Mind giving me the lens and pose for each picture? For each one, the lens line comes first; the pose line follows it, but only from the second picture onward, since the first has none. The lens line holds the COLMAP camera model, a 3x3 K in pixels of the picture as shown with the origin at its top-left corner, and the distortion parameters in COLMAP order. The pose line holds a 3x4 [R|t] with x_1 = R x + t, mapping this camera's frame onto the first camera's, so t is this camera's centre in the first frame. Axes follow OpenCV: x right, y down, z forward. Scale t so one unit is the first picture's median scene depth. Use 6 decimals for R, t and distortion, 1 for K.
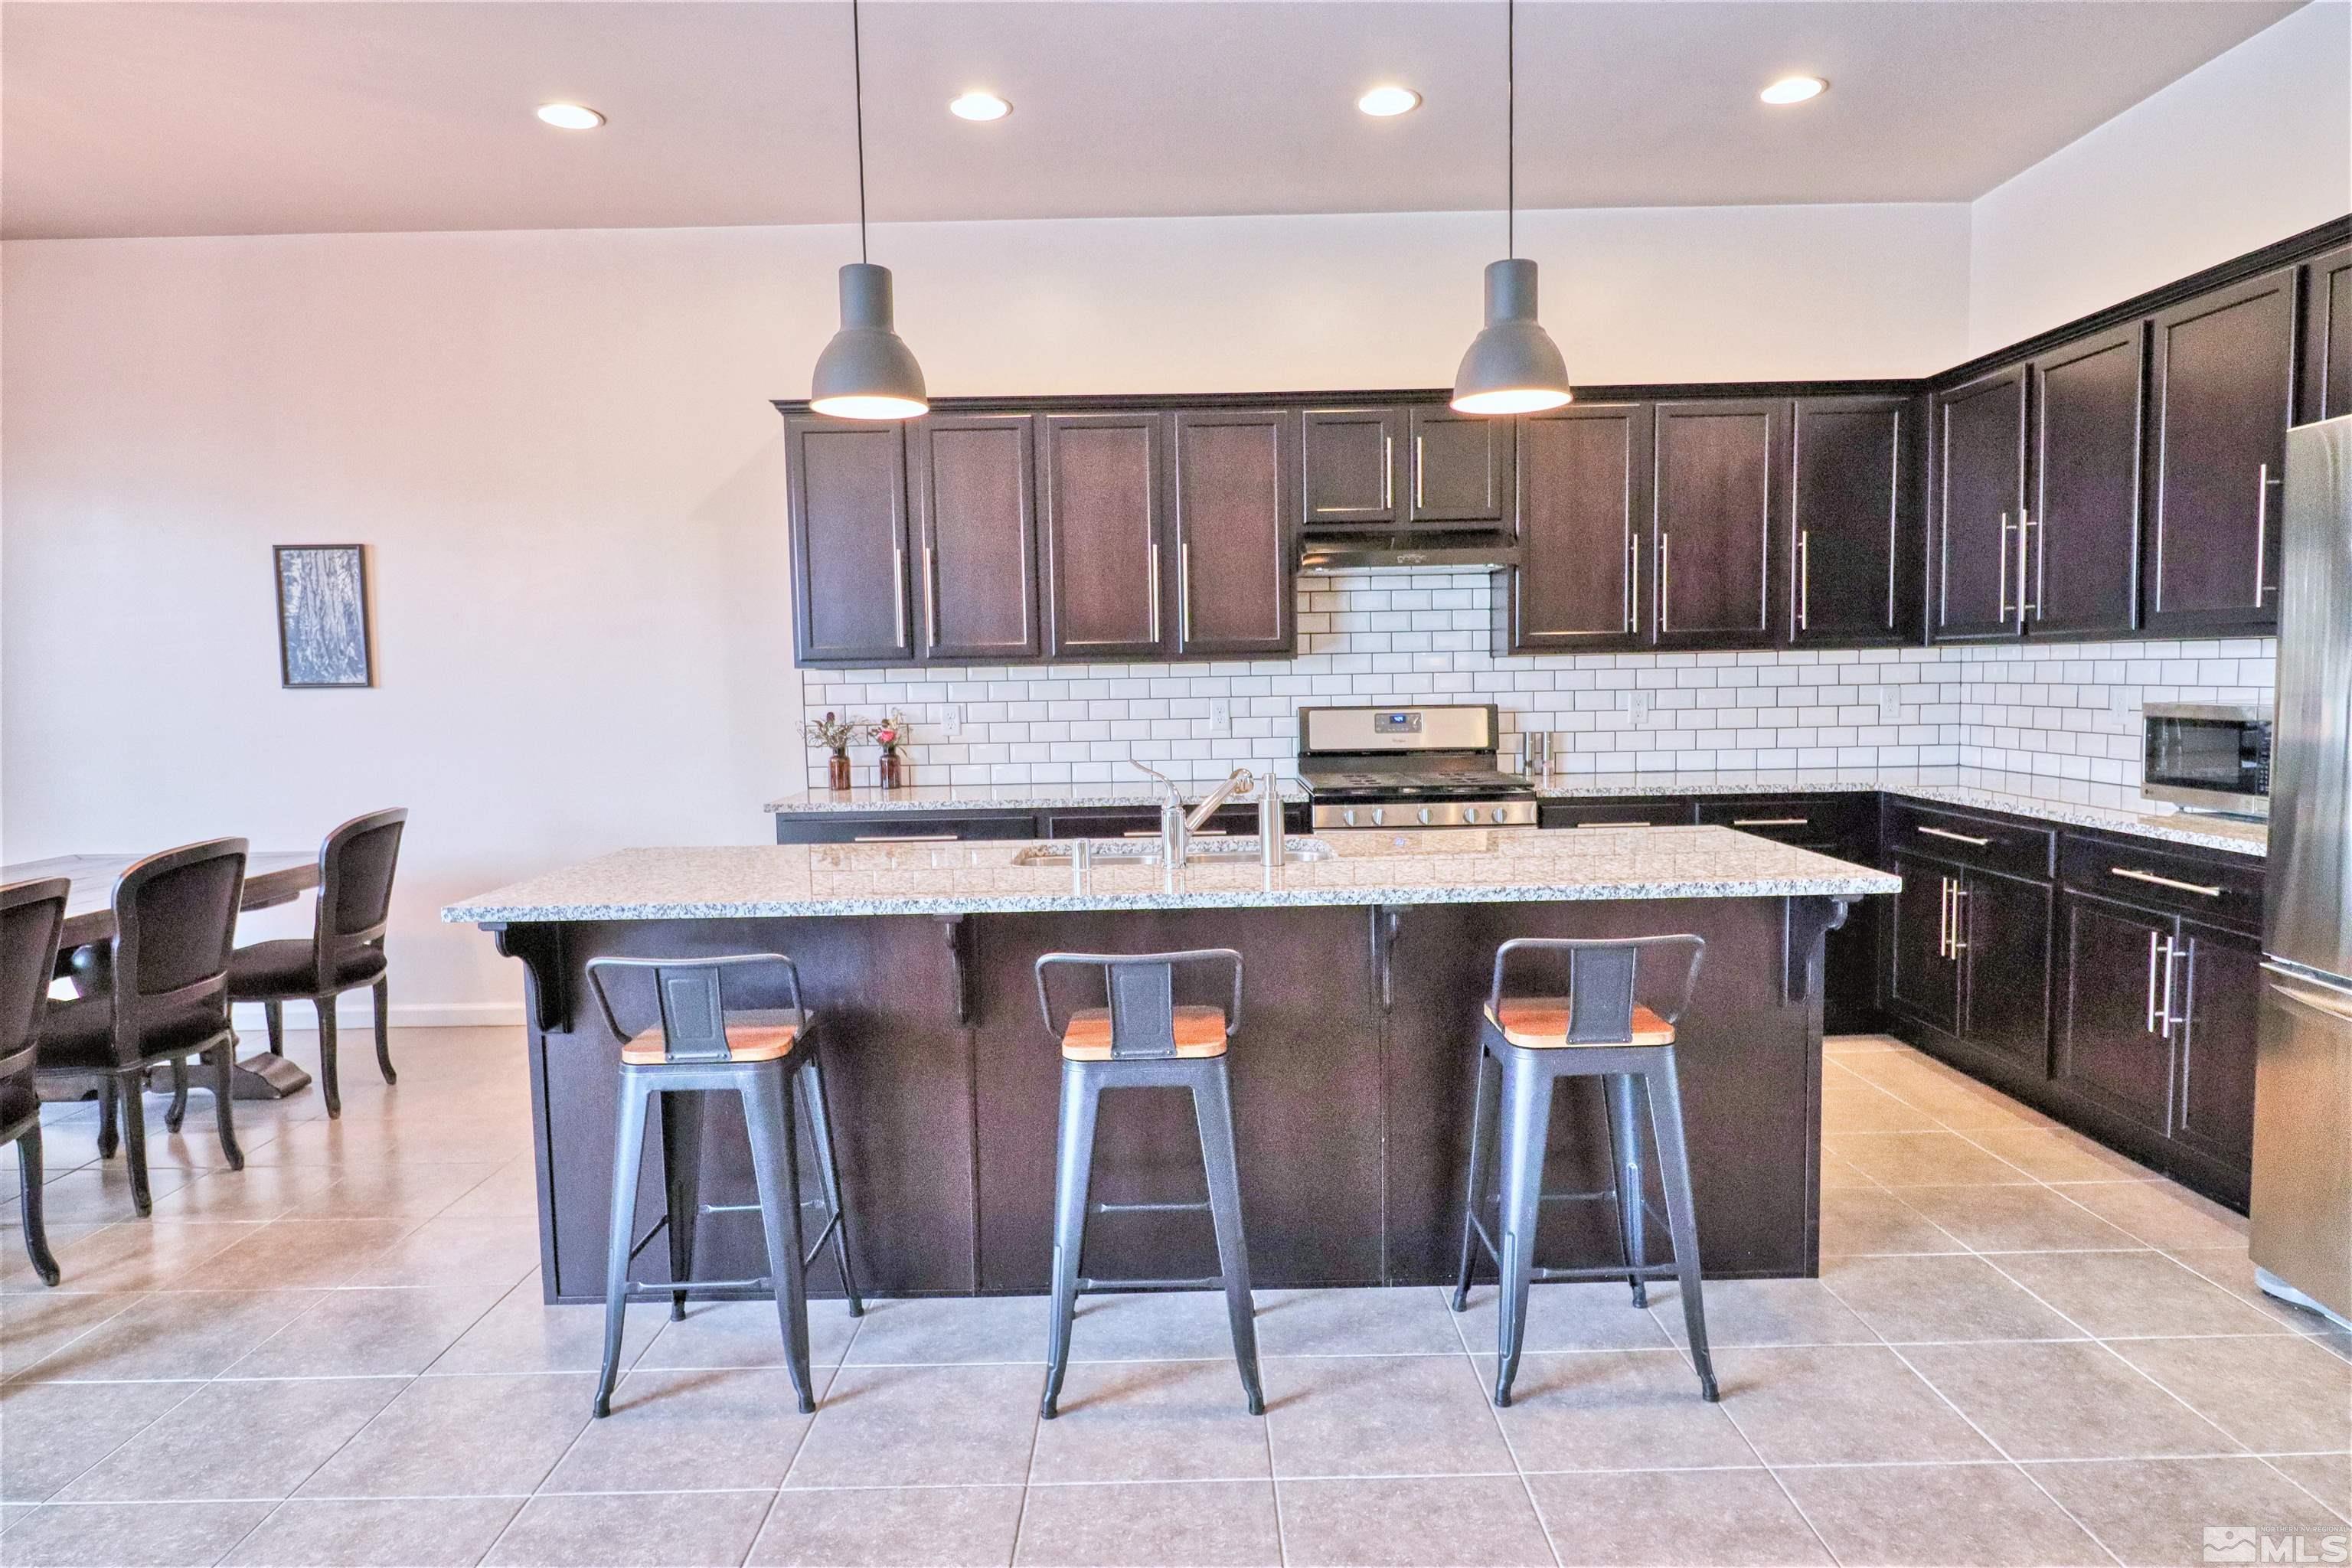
lens RADIAL K [[1392.8, 0, 1176.3], [0, 1392.8, 785.5], [0, 0, 1]] dist [-0.002615, -0.002250]
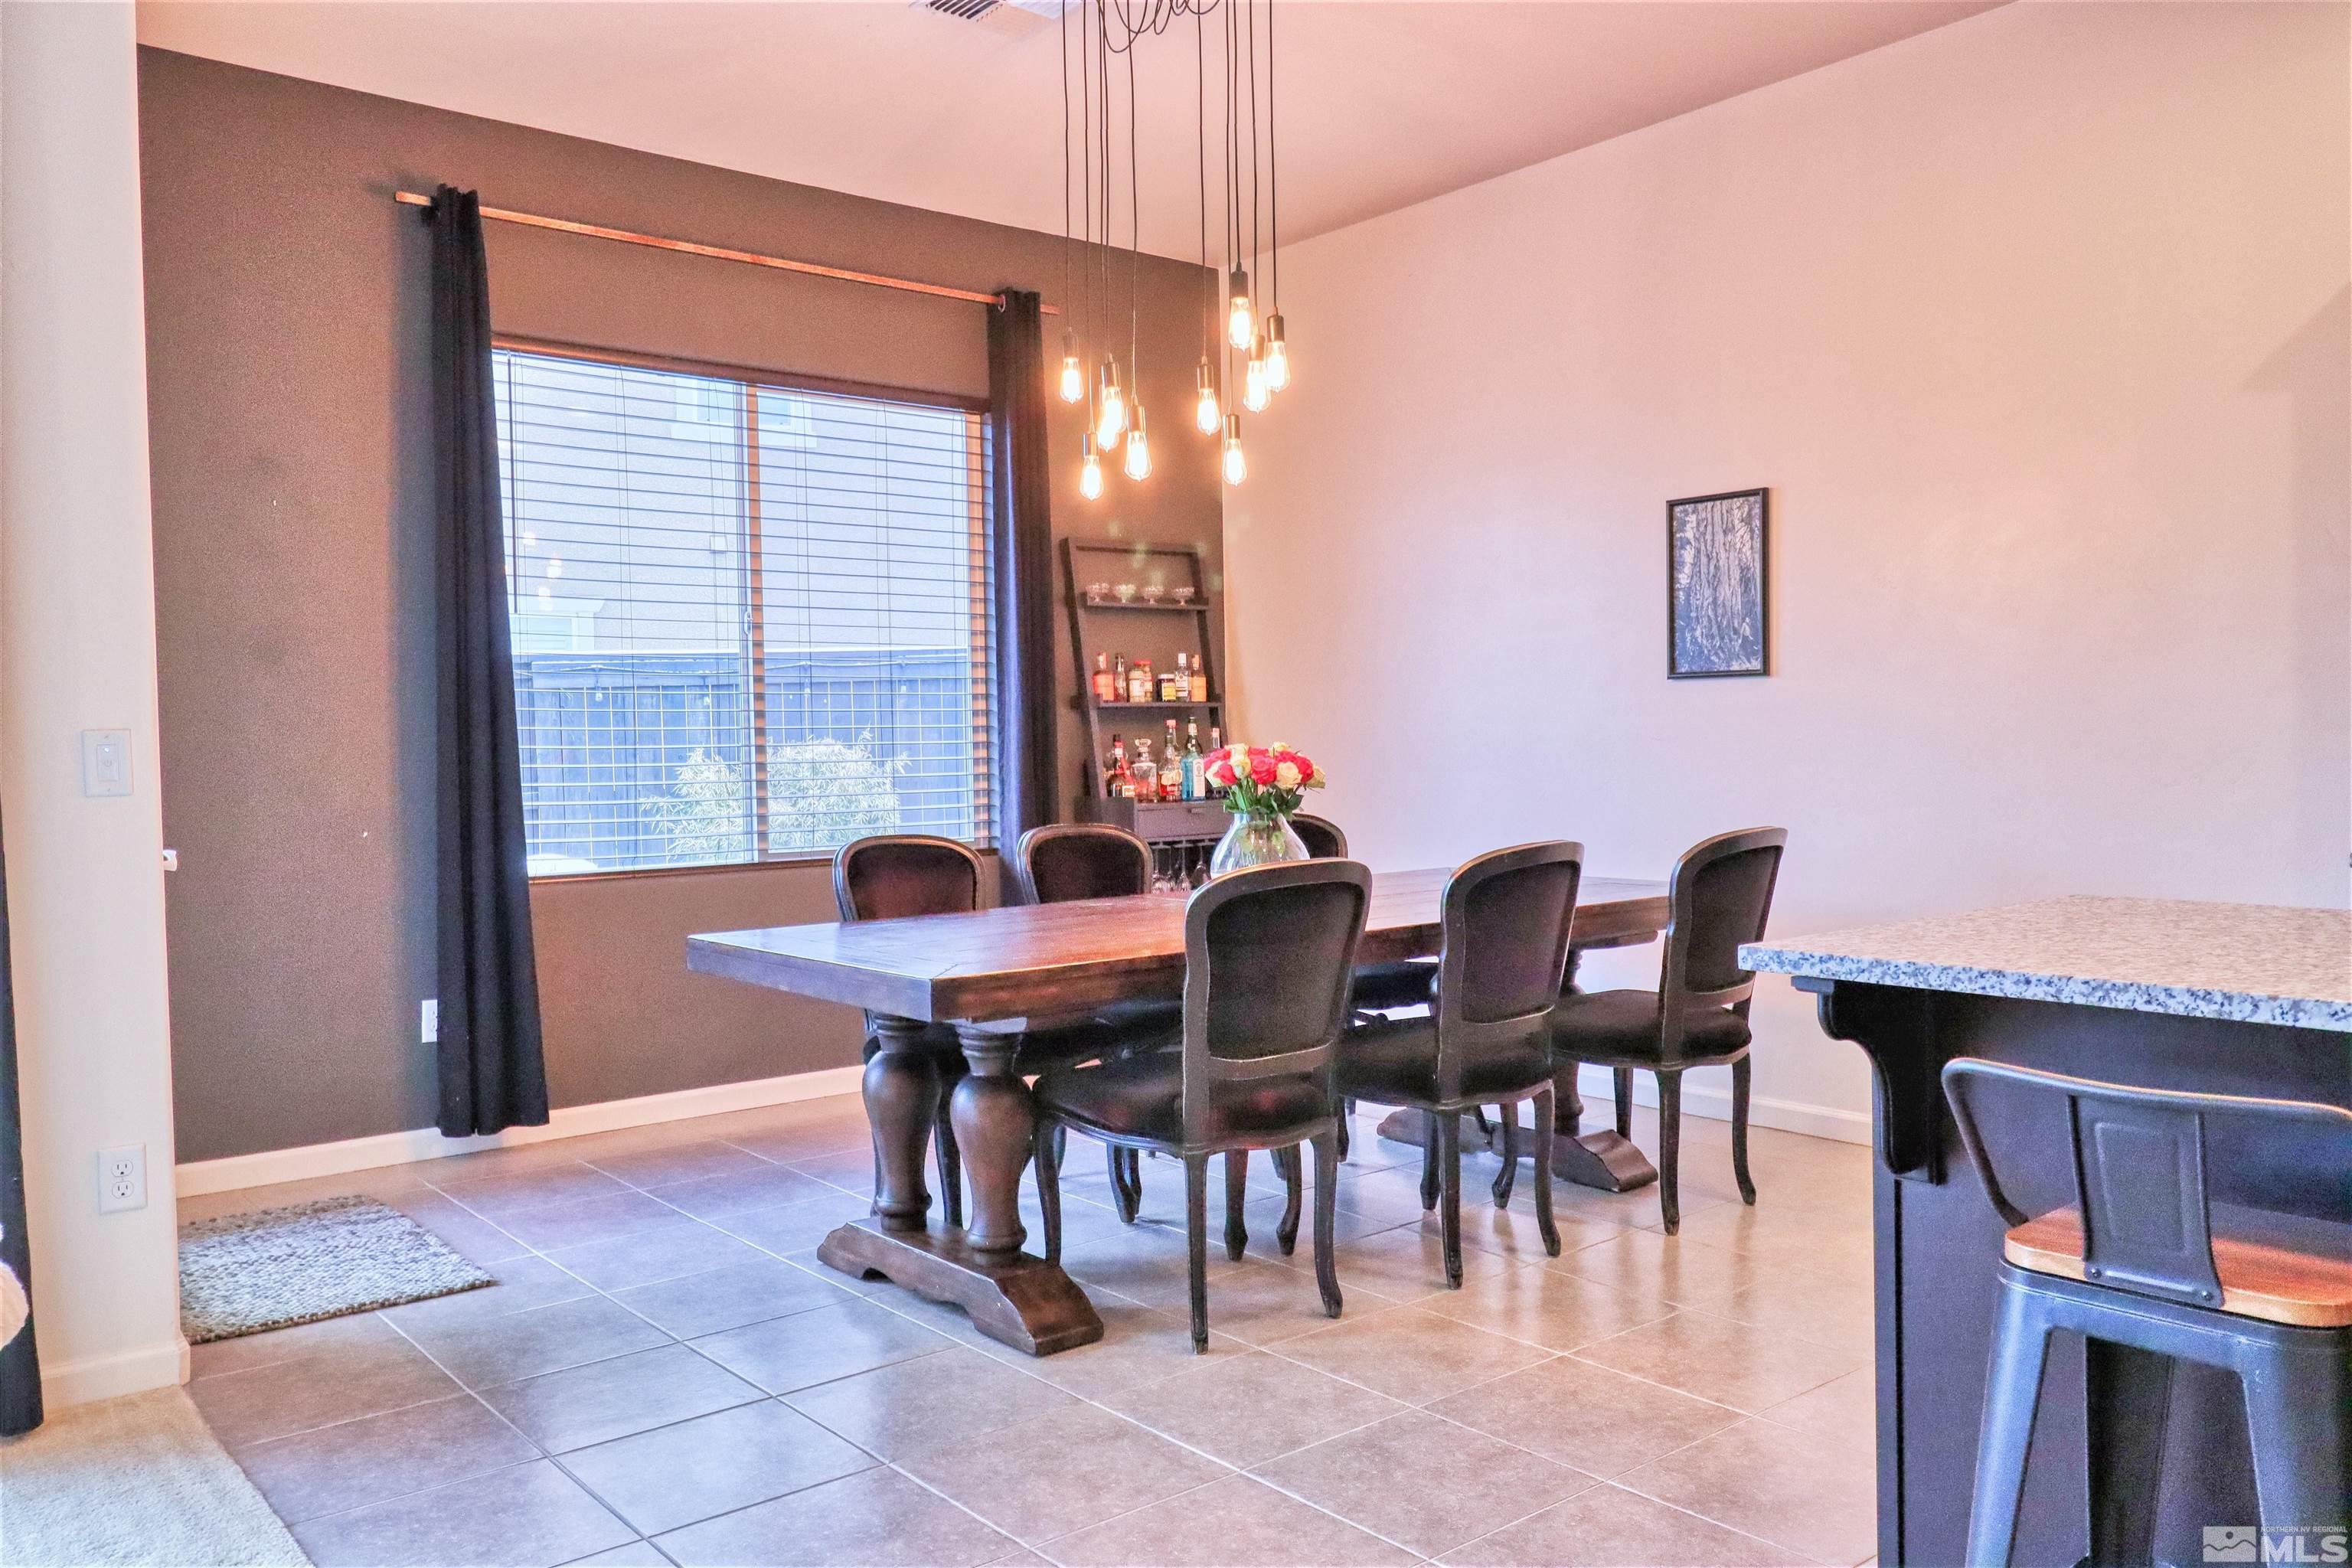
lens RADIAL K [[1747.5, 0, 1186.1], [0, 1747.5, 790.7], [0, 0, 1]] dist [-0.002646, -0.002862]
pose [[0.632211, 0.028422, -0.774274, -0.043873], [-0.057366, 0.998301, -0.010194, 0.023533], [0.772669, 0.050862, 0.632768, 0.176458]]
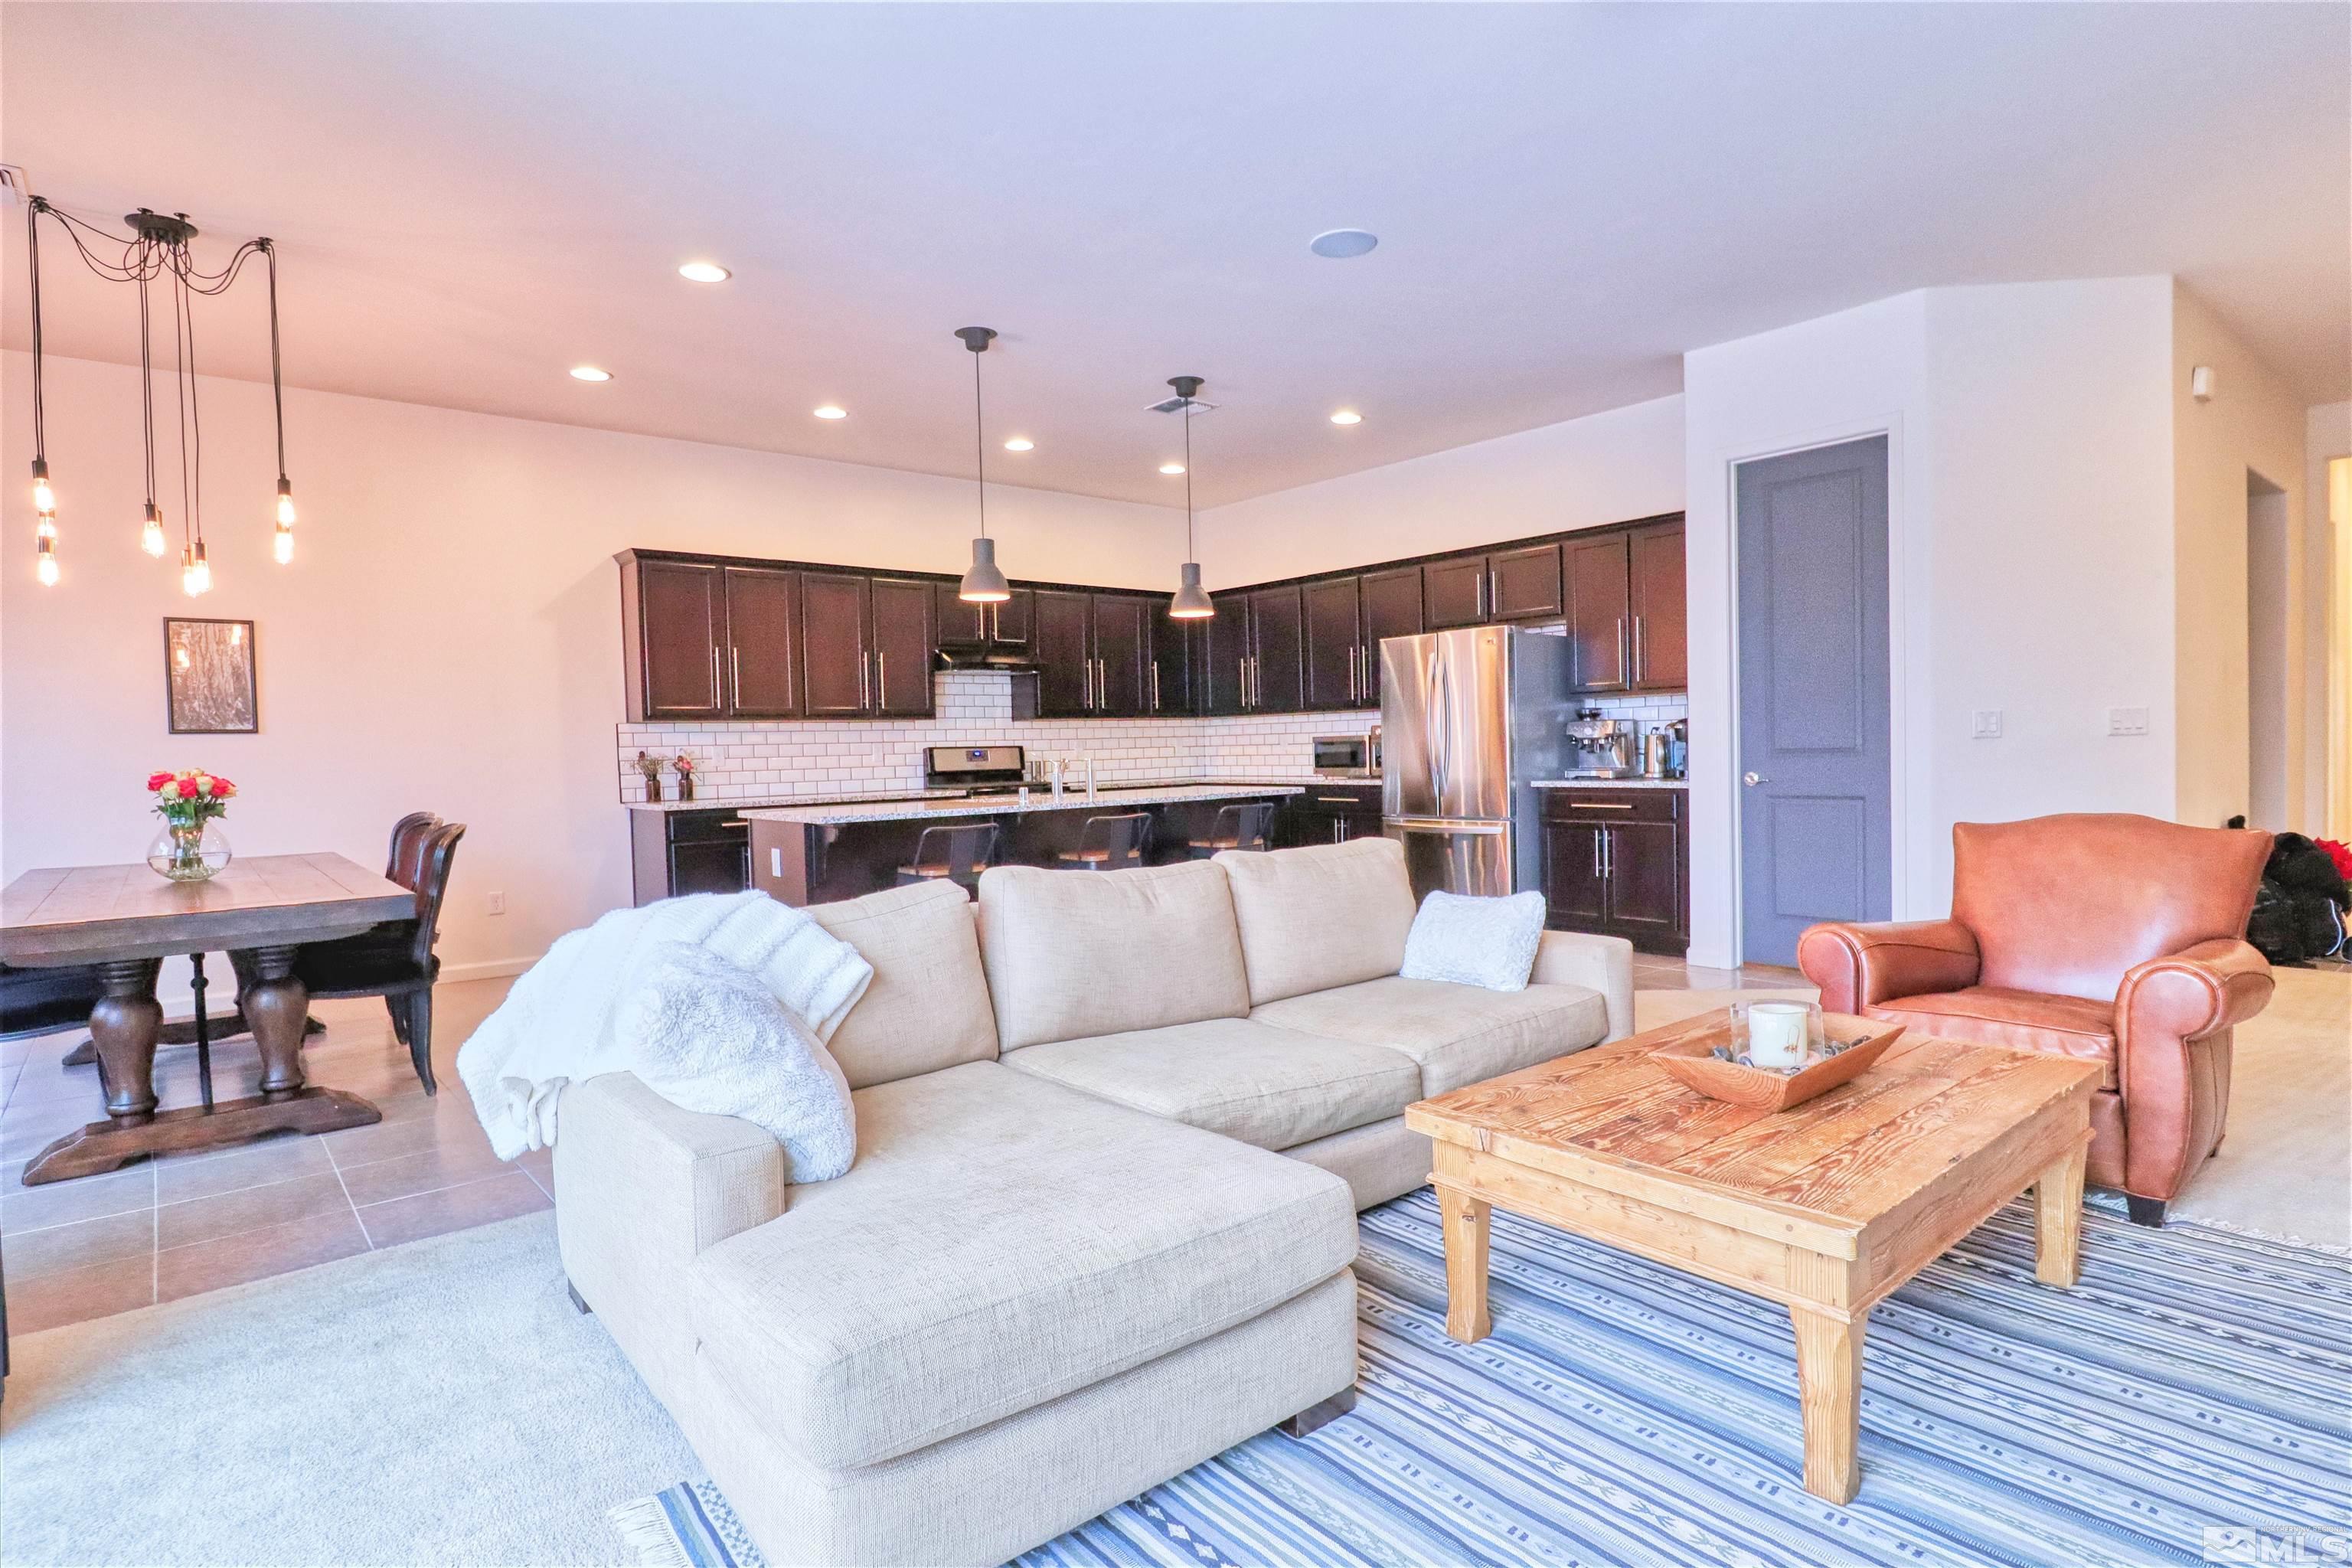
lens RADIAL K [[1176.3, 0, 1169.1], [0, 1176.3, 782.9], [0, 0, 1]] dist [0.000600, -0.008865]
pose [[0.776505, -0.019523, 0.629808, -0.699368], [0.061670, 0.997076, -0.045127, 0.085344], [-0.627085, 0.073882, 0.775439, -0.397852]]
